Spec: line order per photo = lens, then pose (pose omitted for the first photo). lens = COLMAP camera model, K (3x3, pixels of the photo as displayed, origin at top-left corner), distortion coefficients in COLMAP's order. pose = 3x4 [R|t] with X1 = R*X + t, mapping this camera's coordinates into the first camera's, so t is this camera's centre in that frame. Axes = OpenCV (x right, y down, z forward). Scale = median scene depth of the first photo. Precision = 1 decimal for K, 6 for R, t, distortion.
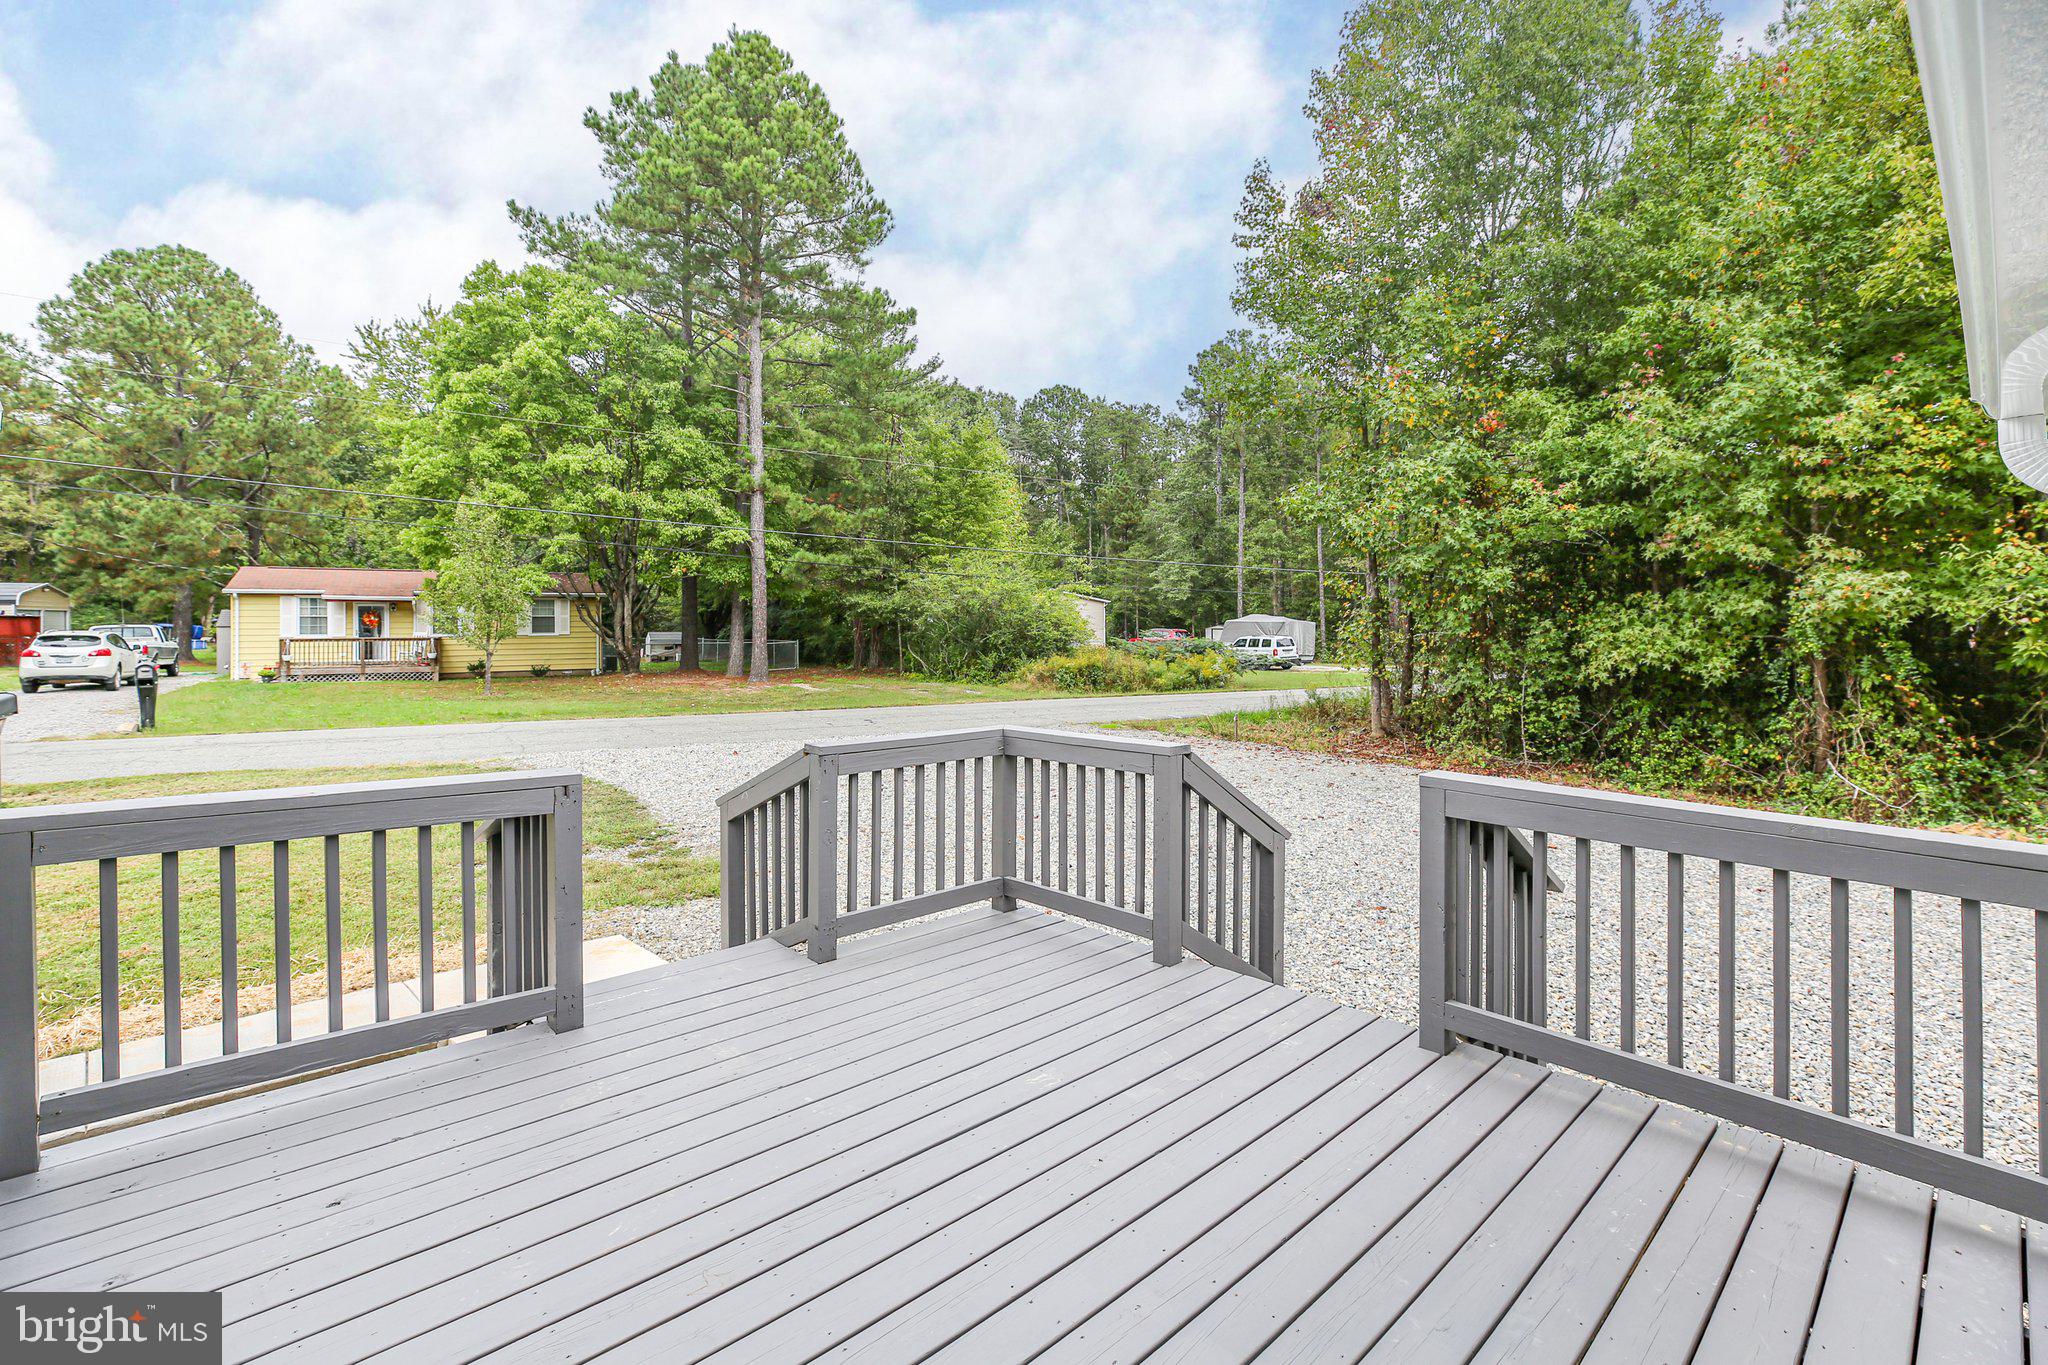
lens RADIAL K [[933.0, 0, 1023.3], [0, 933.0, 621.5], [0, 0, 1]] dist [-0.026753, 0.018401]
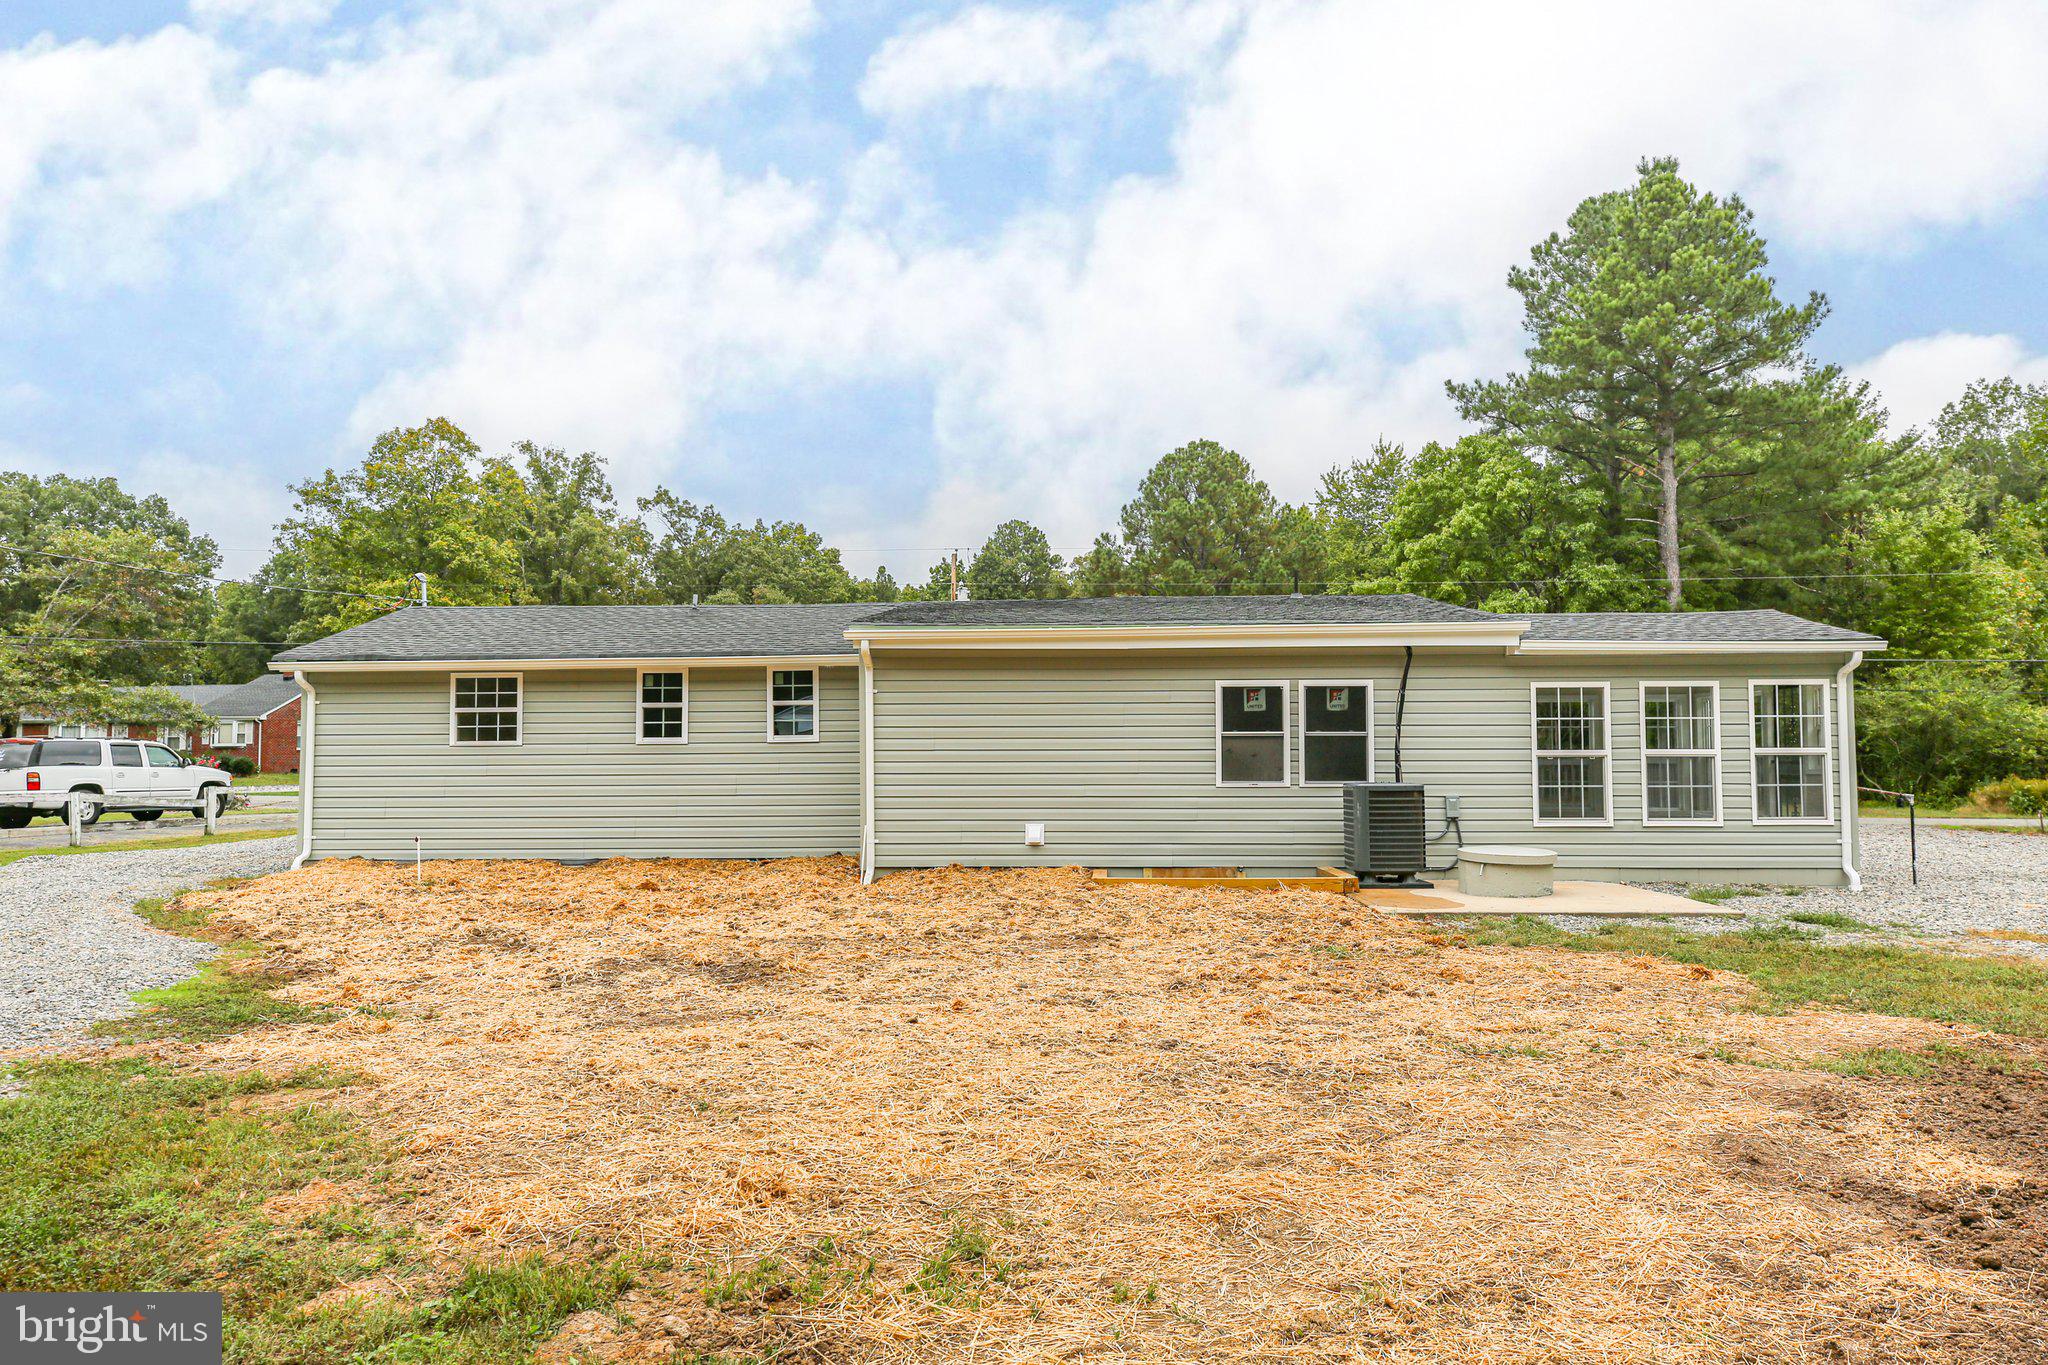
lens RADIAL K [[1458.7, 0, 1024.0], [0, 1458.7, 682.5], [0, 0, 1]] dist [-0.000437, 0.000338]
pose [[0.695130, -0.043793, -0.717549, 0.353080], [0.004807, 0.998404, -0.056278, 0.018352], [0.718868, 0.035672, 0.694231, -0.604875]]
